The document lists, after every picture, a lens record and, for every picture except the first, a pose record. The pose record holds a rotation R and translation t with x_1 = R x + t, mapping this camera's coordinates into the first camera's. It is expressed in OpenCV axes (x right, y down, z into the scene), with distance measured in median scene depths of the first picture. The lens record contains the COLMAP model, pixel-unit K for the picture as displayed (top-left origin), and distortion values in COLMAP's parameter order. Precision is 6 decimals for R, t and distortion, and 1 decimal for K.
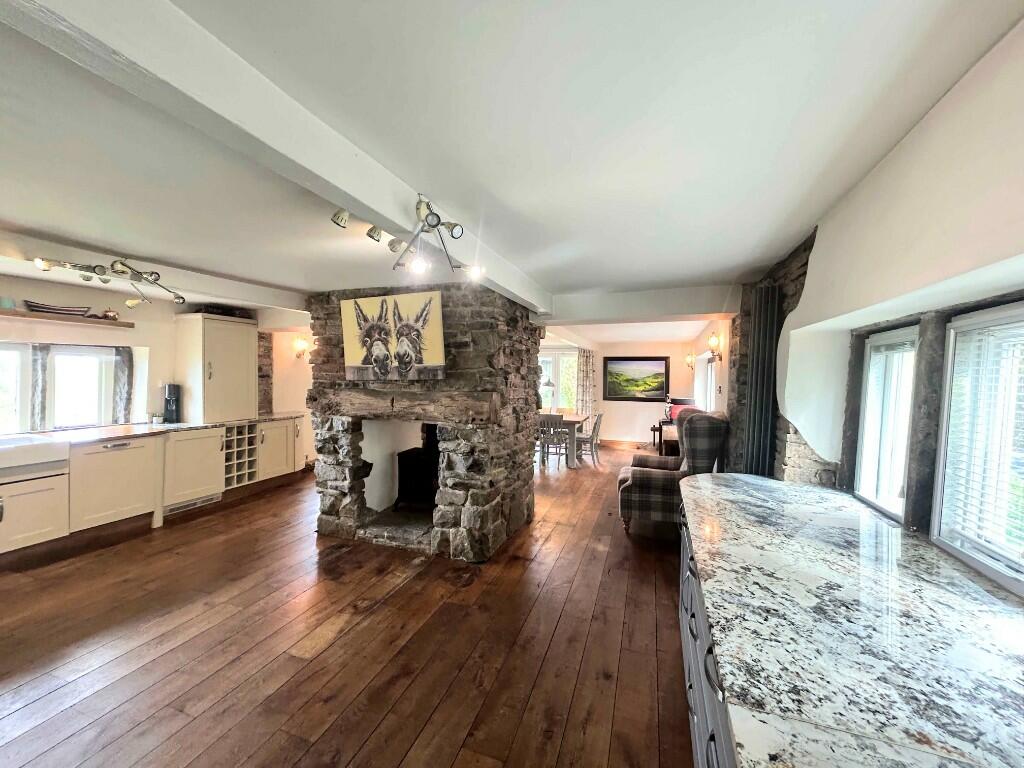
lens RADIAL K [[414.2, 0, 513.9], [0, 414.2, 385.2], [0, 0, 1]] dist [0.004439, 0.000768]
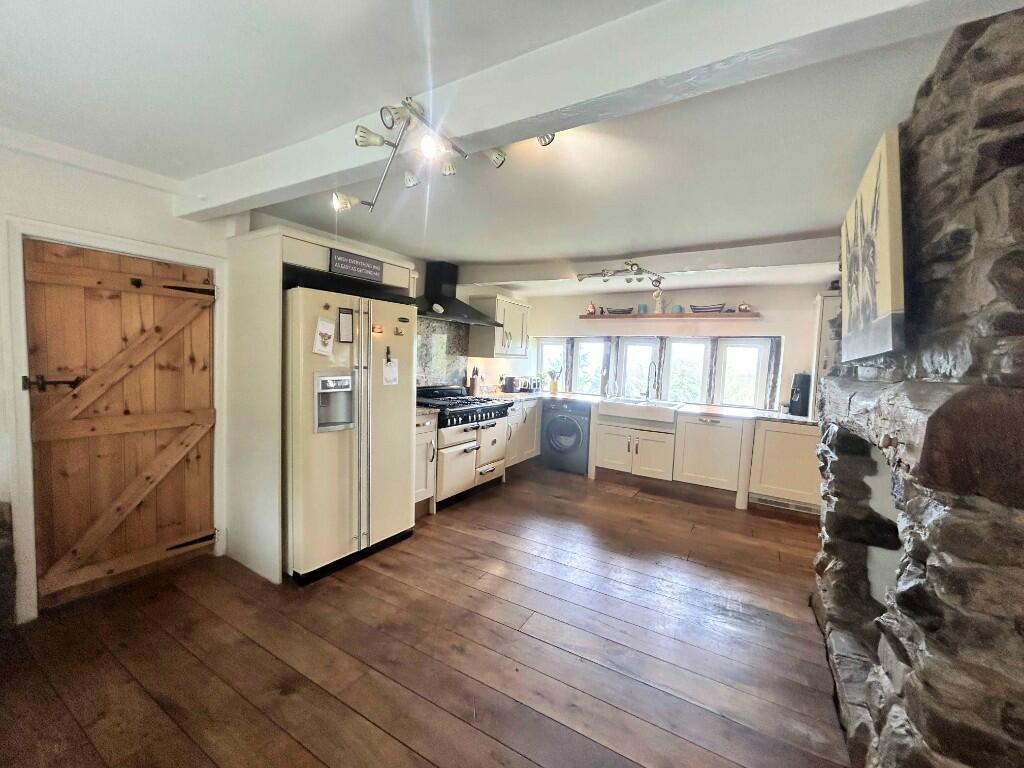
lens RADIAL K [[414.2, 0, 512.9], [0, 414.2, 384.4], [0, 0, 1]] dist [0.004439, 0.000768]
pose [[-0.186191, 0.040900, -0.981662, 0.231970], [-0.073112, 0.995786, 0.055356, 0.017854], [0.979789, 0.082078, -0.182417, 0.578445]]
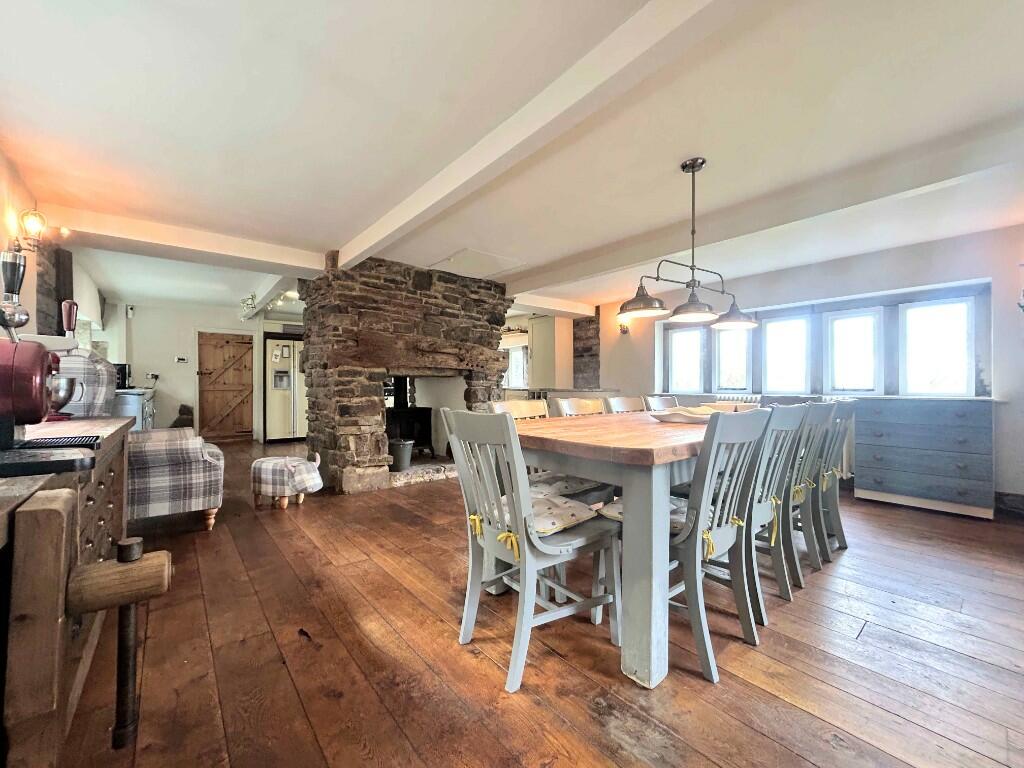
lens RADIAL K [[414.2, 0, 511.0], [0, 414.2, 385.8], [0, 0, 1]] dist [0.004439, 0.000768]
pose [[-0.513544, -0.020656, -0.857815, 0.630554], [-0.033433, 0.999433, -0.004051, 0.095818], [0.857412, 0.026599, -0.513943, 1.816278]]
